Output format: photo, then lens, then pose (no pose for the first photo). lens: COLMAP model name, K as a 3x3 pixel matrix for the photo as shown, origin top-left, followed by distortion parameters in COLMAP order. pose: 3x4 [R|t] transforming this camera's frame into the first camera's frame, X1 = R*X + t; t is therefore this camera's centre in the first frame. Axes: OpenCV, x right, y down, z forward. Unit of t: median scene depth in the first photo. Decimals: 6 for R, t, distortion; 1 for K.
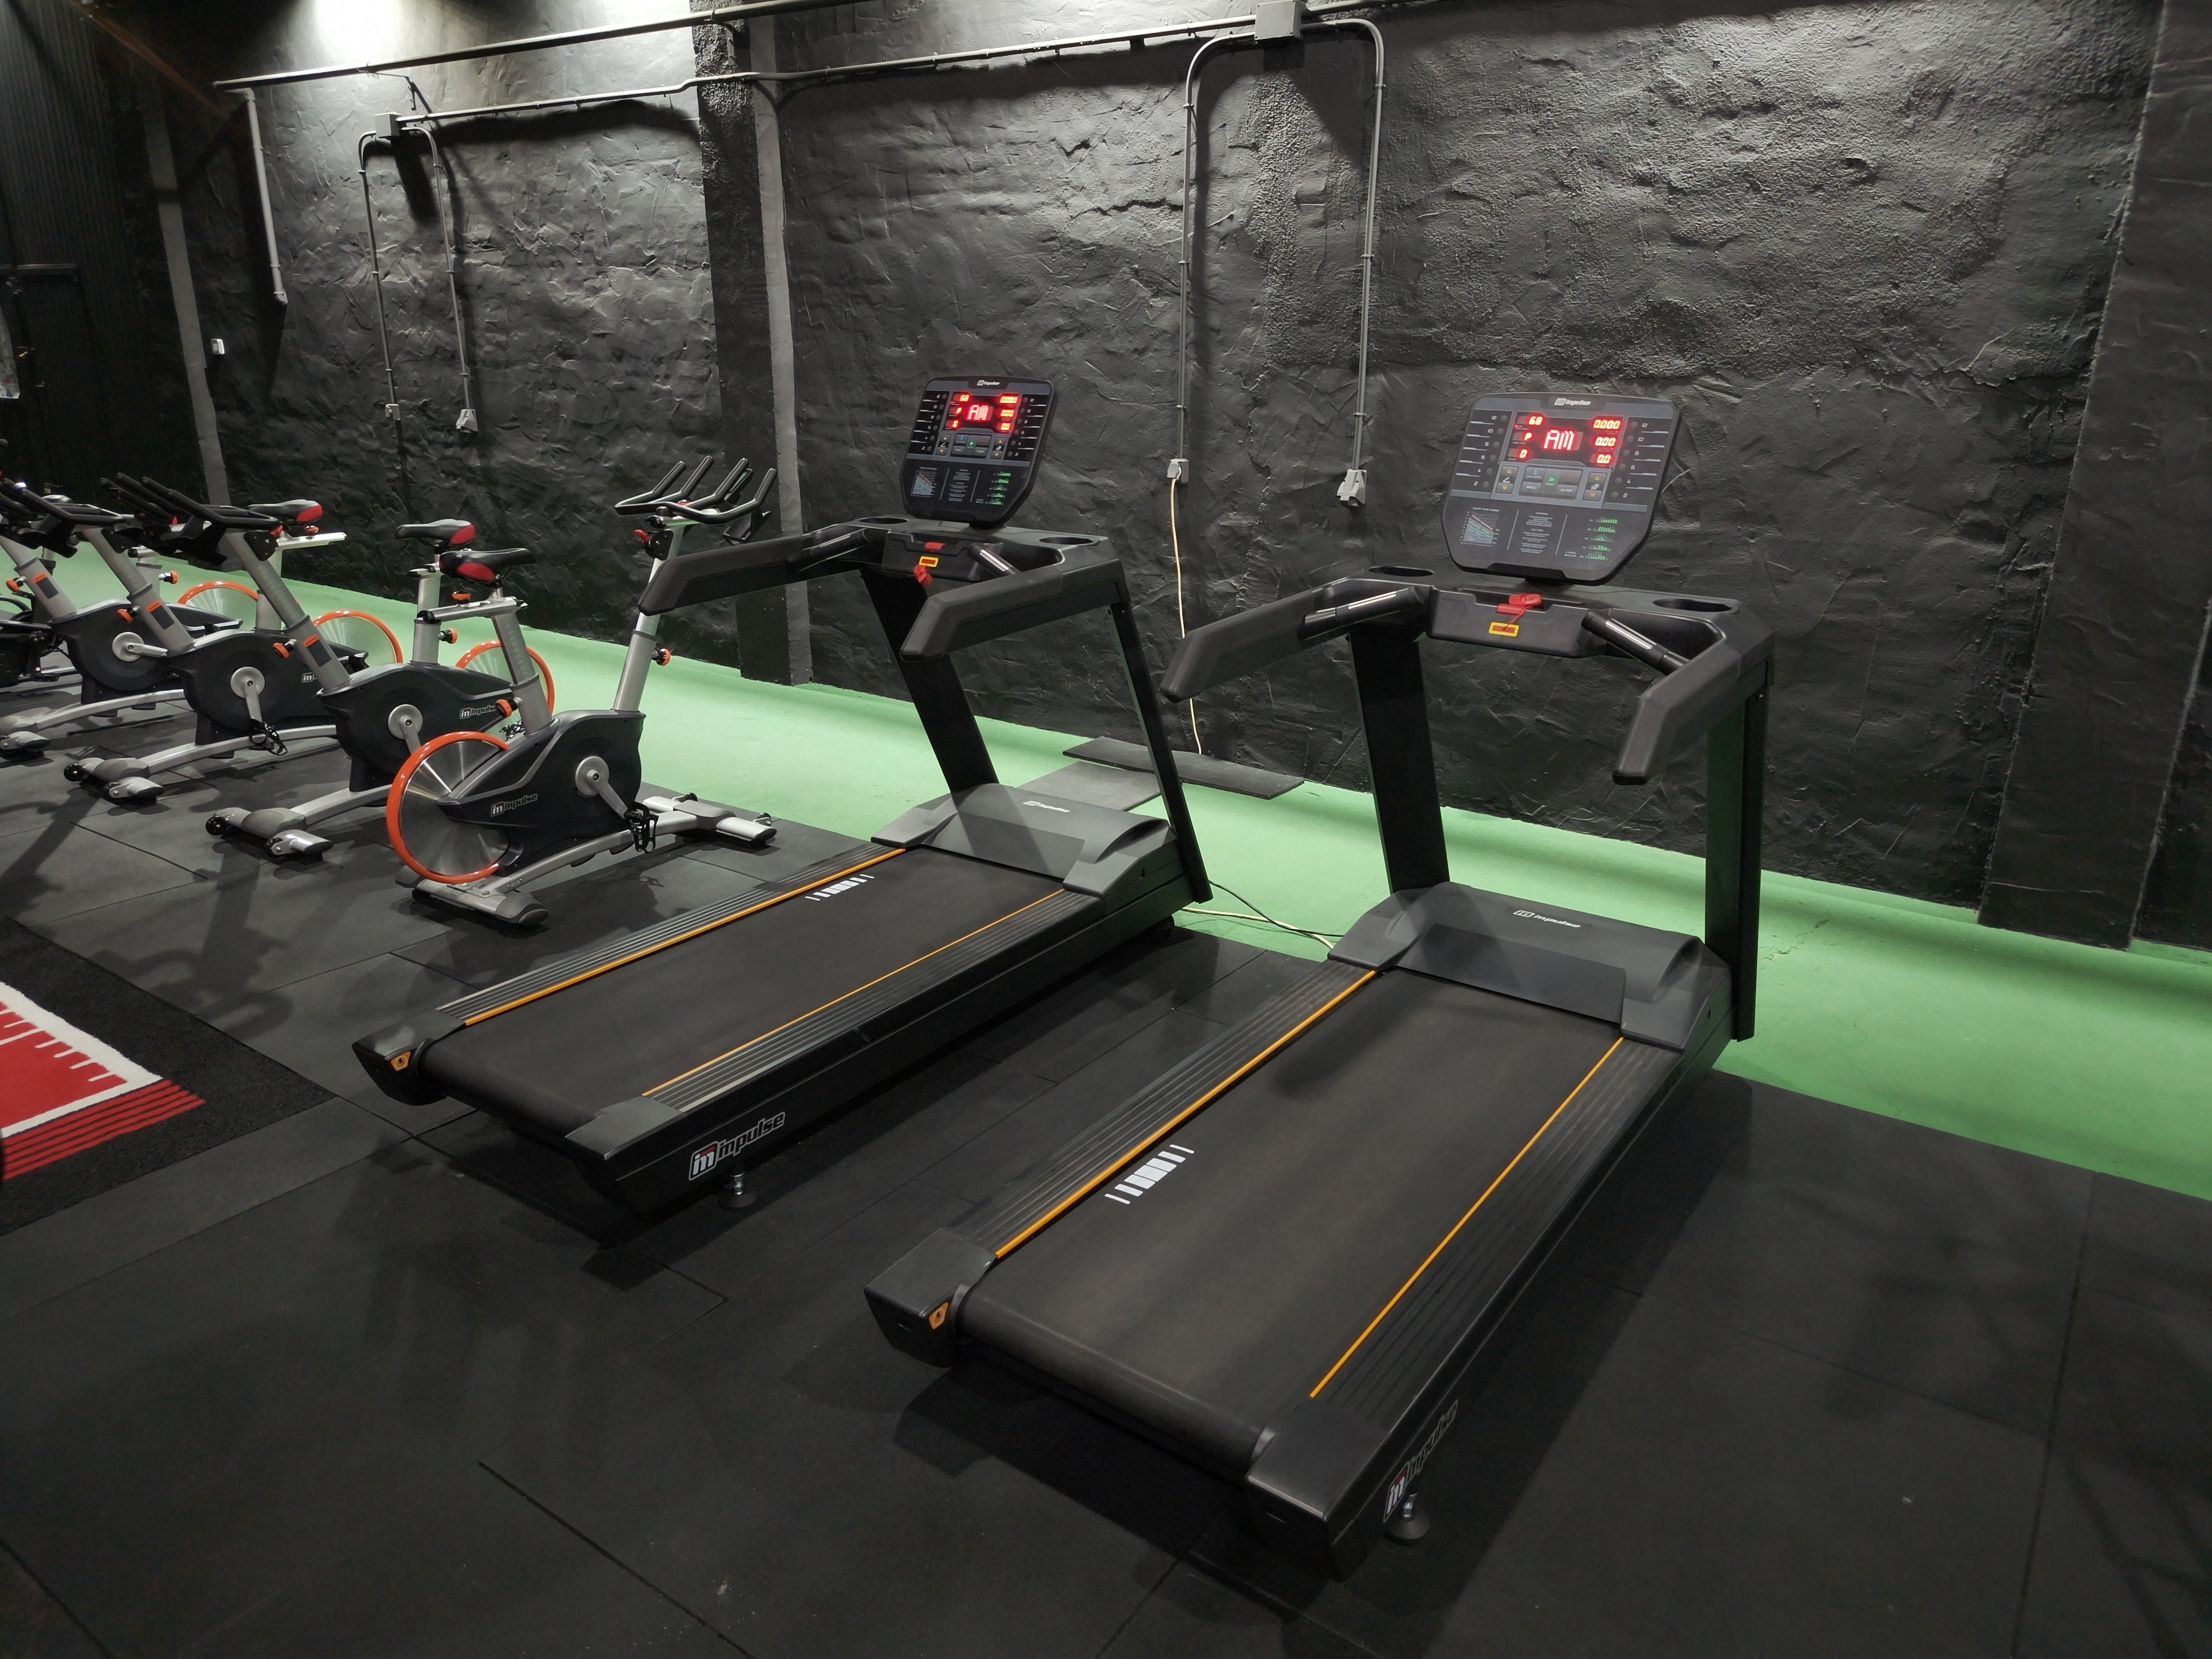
lens RADIAL K [[1514.8, 0, 1099.9], [0, 1514.8, 811.5], [0, 0, 1]] dist [0.041777, -0.041784]
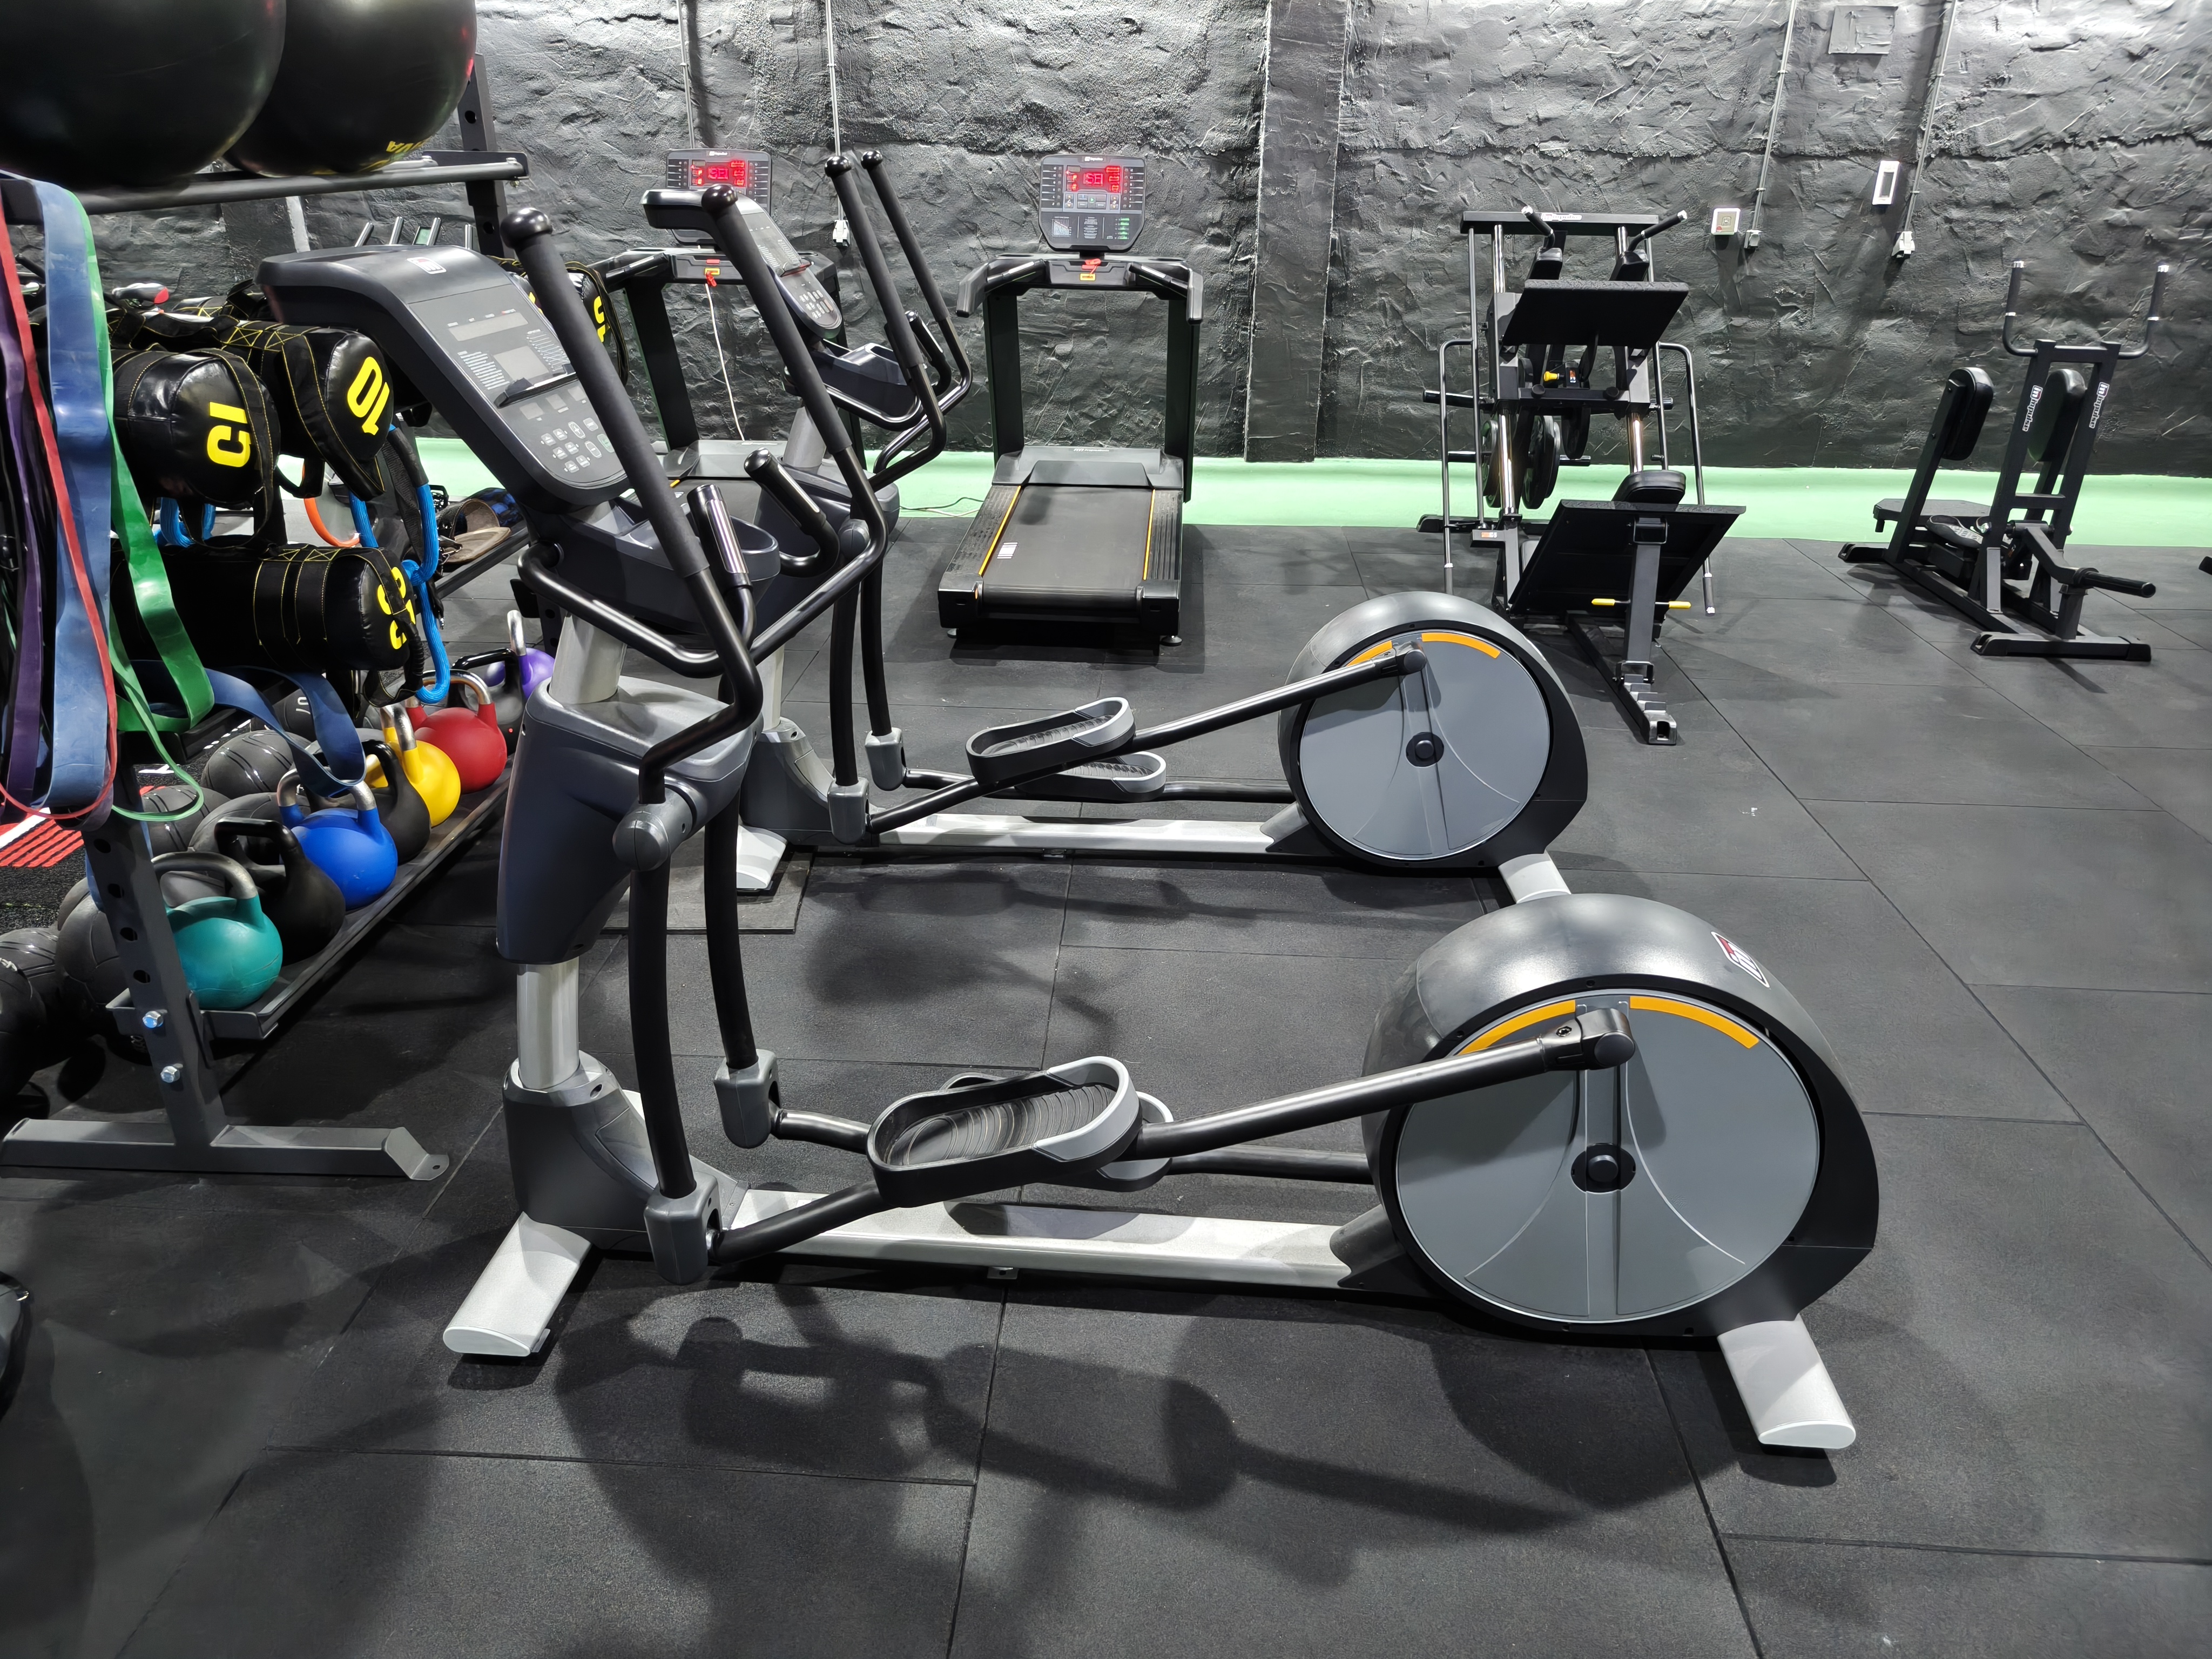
lens RADIAL K [[1514.8, 0, 1100.7], [0, 1514.8, 830.1], [0, 0, 1]] dist [0.041777, -0.041784]
pose [[0.841984, -0.223427, 0.491064, -0.532034], [0.158416, 0.972480, 0.170844, 0.151891], [-0.515721, -0.066056, 0.854206, -0.472148]]
